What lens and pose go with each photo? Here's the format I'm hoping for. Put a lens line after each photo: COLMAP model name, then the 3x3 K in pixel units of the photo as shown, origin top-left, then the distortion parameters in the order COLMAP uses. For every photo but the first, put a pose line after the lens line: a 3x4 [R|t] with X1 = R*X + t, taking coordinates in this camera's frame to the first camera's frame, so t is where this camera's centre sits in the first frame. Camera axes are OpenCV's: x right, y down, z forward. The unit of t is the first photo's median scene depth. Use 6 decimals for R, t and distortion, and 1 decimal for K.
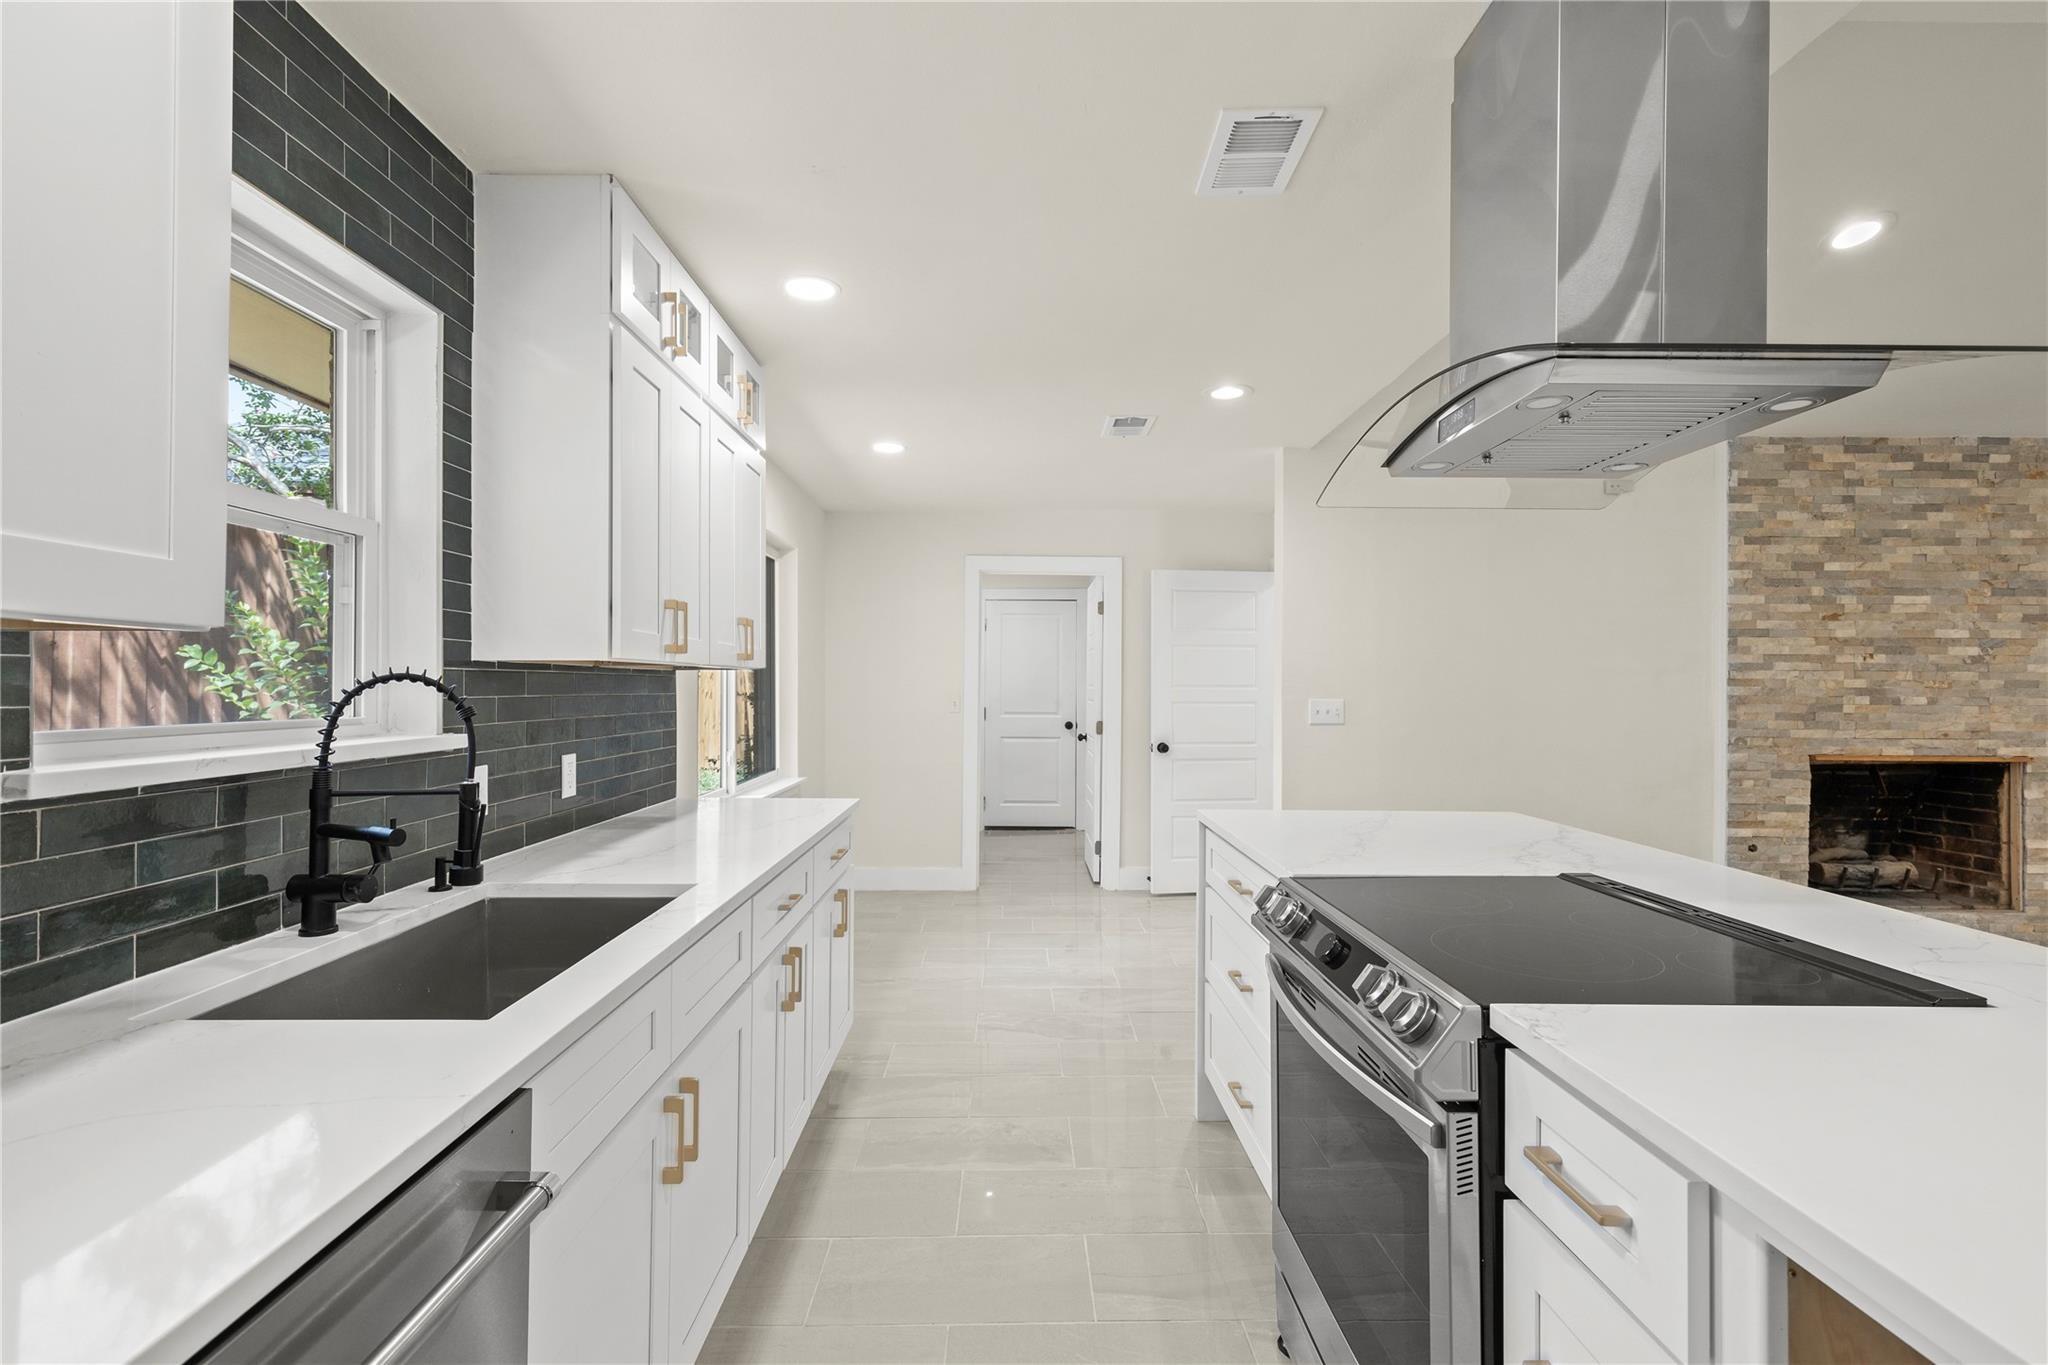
lens RADIAL K [[927.0, 0, 1015.5], [0, 927.0, 681.9], [0, 0, 1]] dist [0.010193, -0.000895]
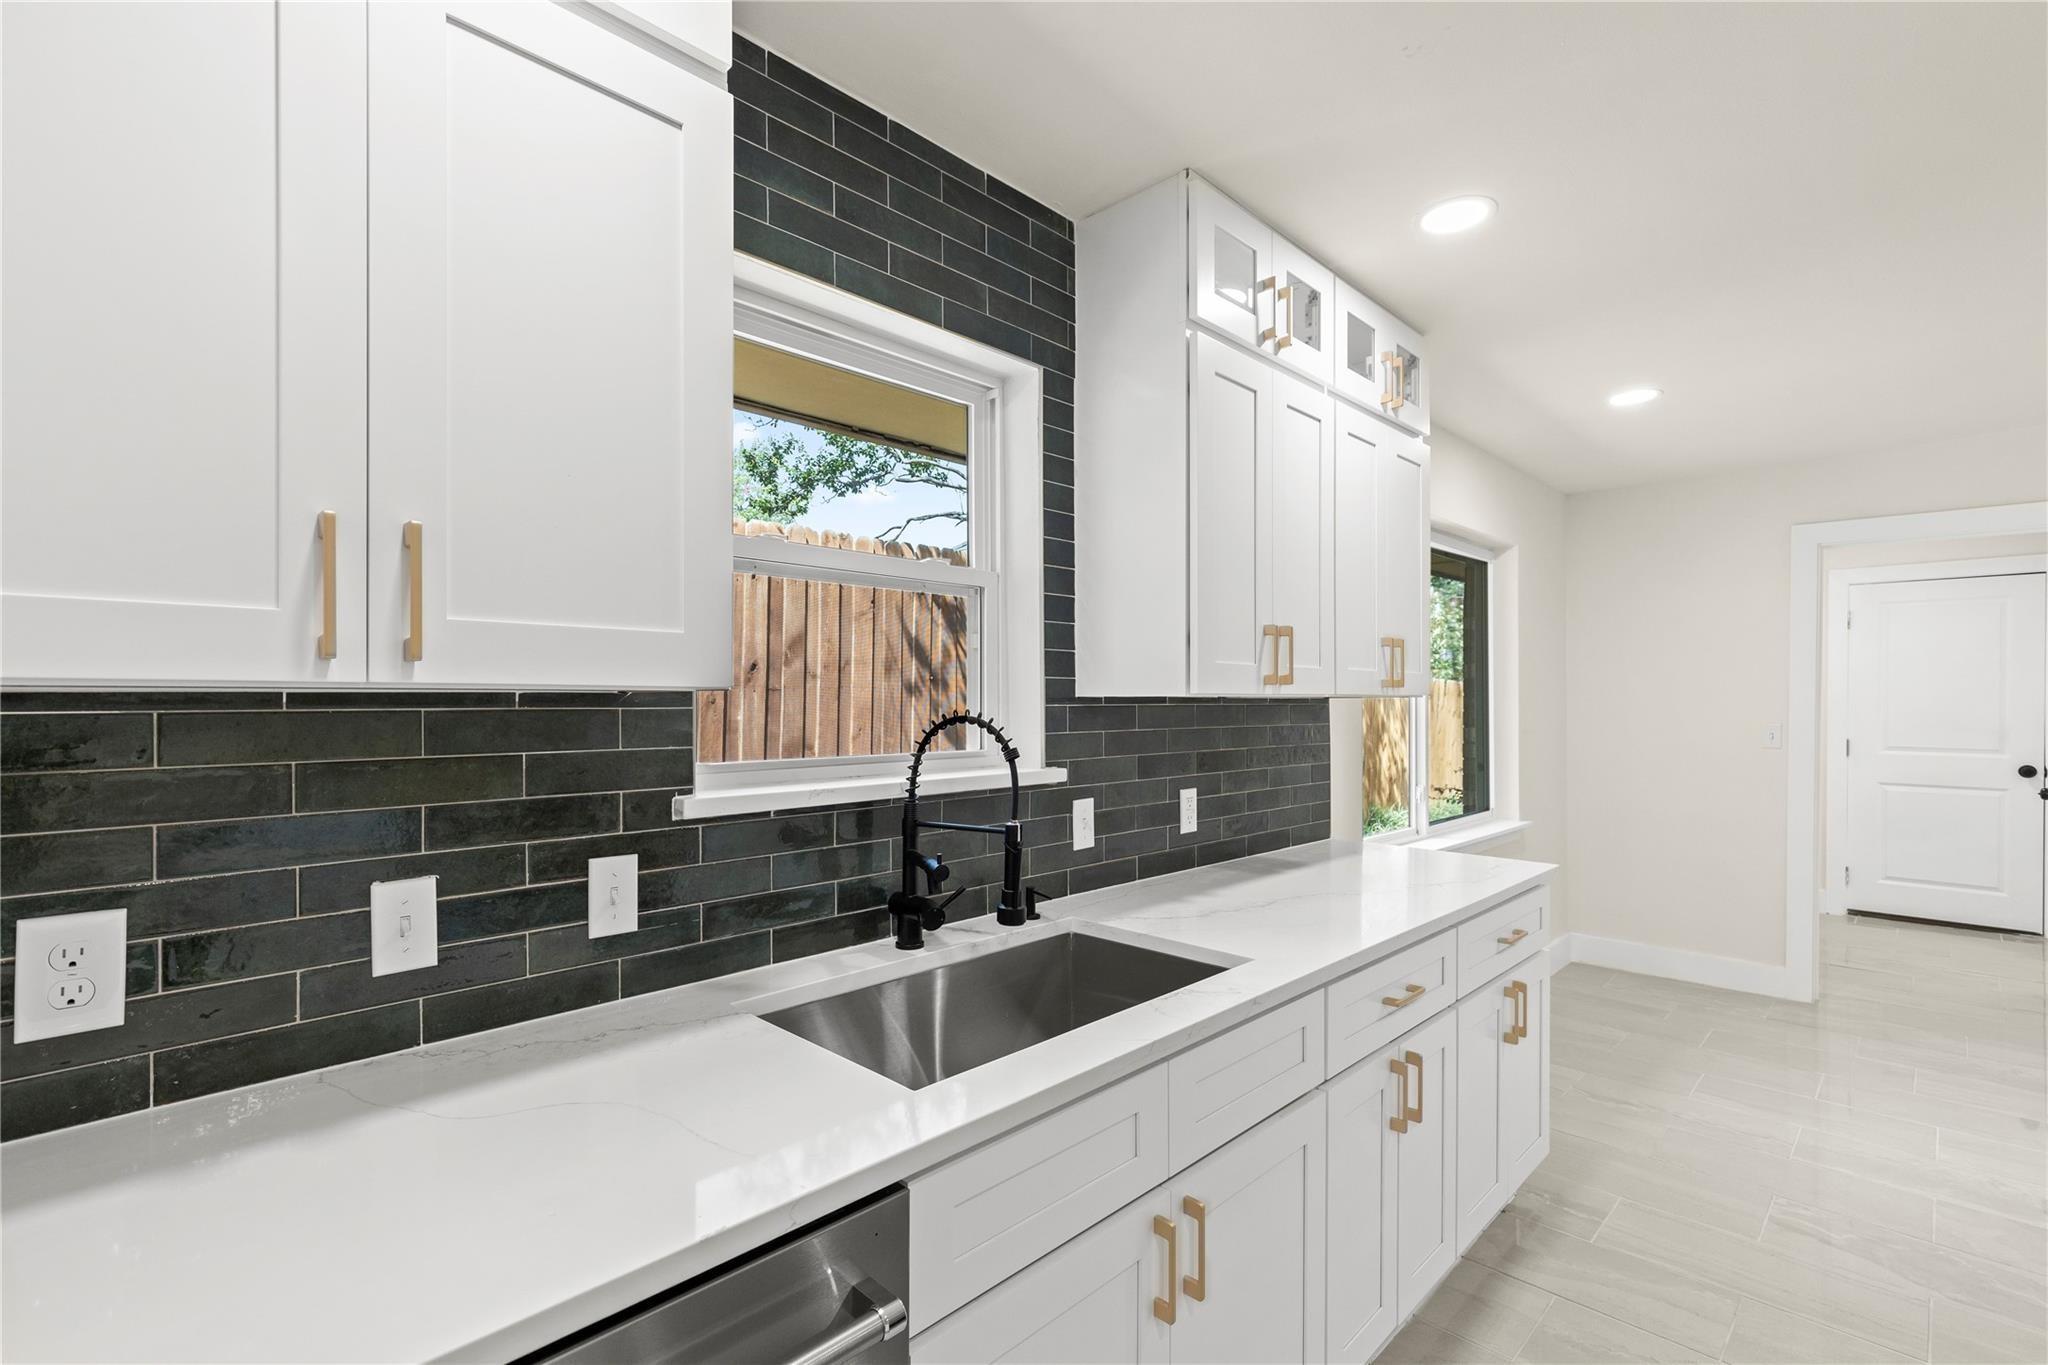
lens RADIAL K [[930.9, 0, 1014.0], [0, 930.9, 706.2], [0, 0, 1]] dist [0.010558, -0.001257]
pose [[0.705390, 0.001147, -0.708818, 0.063872], [0.004906, 0.999967, 0.006500, -0.012554], [0.708802, -0.008062, 0.705361, 0.140567]]
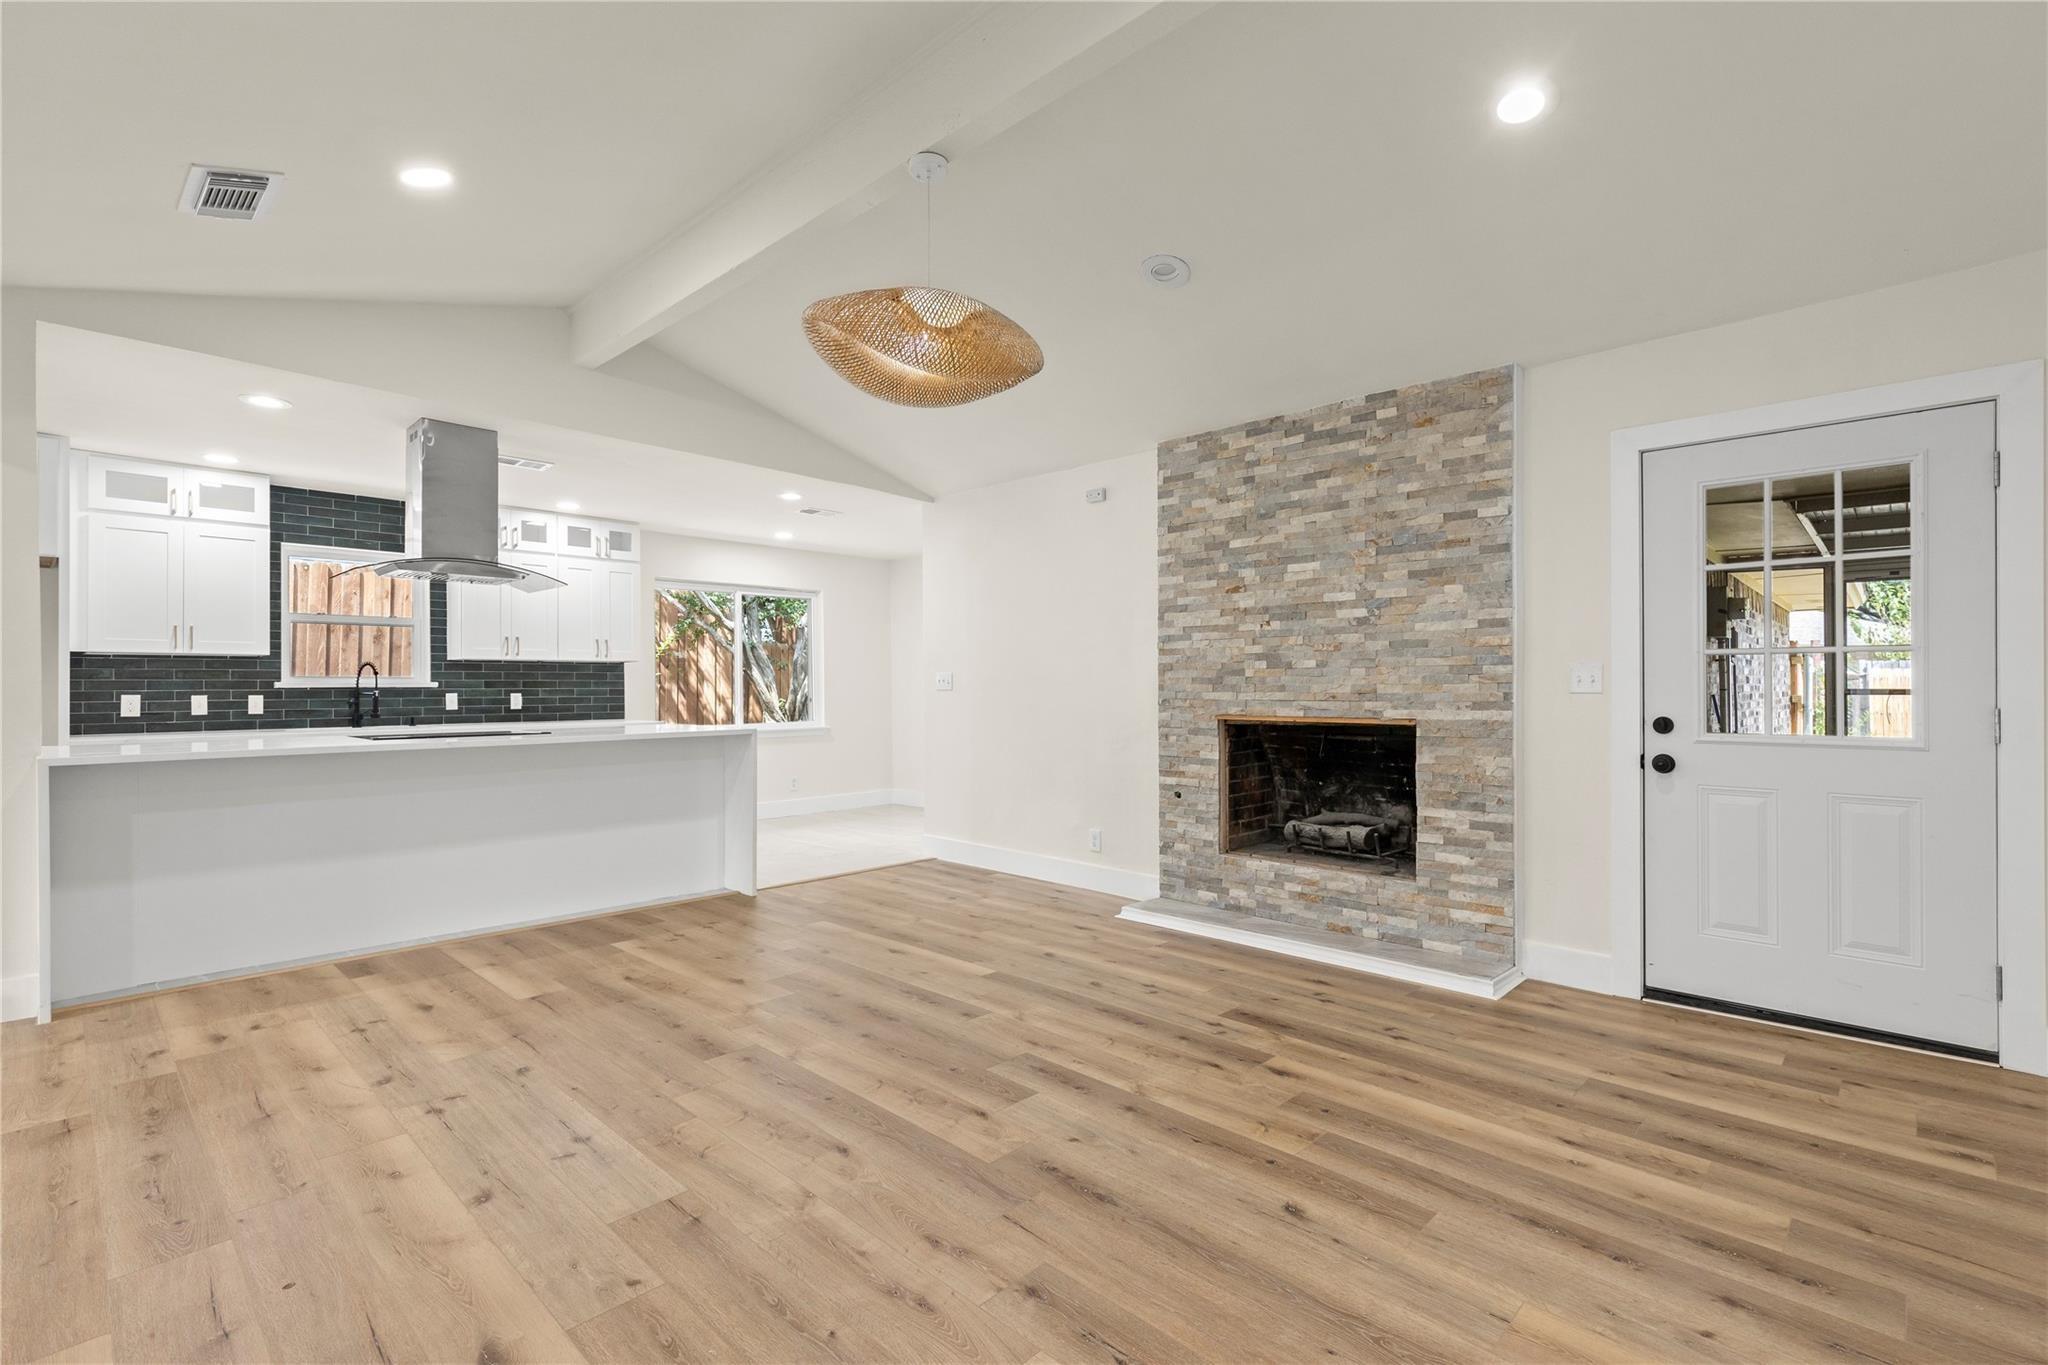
lens RADIAL K [[927.0, 0, 1015.5], [0, 927.0, 681.9], [0, 0, 1]] dist [0.010193, -0.000895]
pose [[0.713993, -0.010679, -0.700071, 1.936011], [0.009897, 0.999938, -0.005160, 0.056171], [0.700082, -0.003244, 0.714055, 0.052697]]
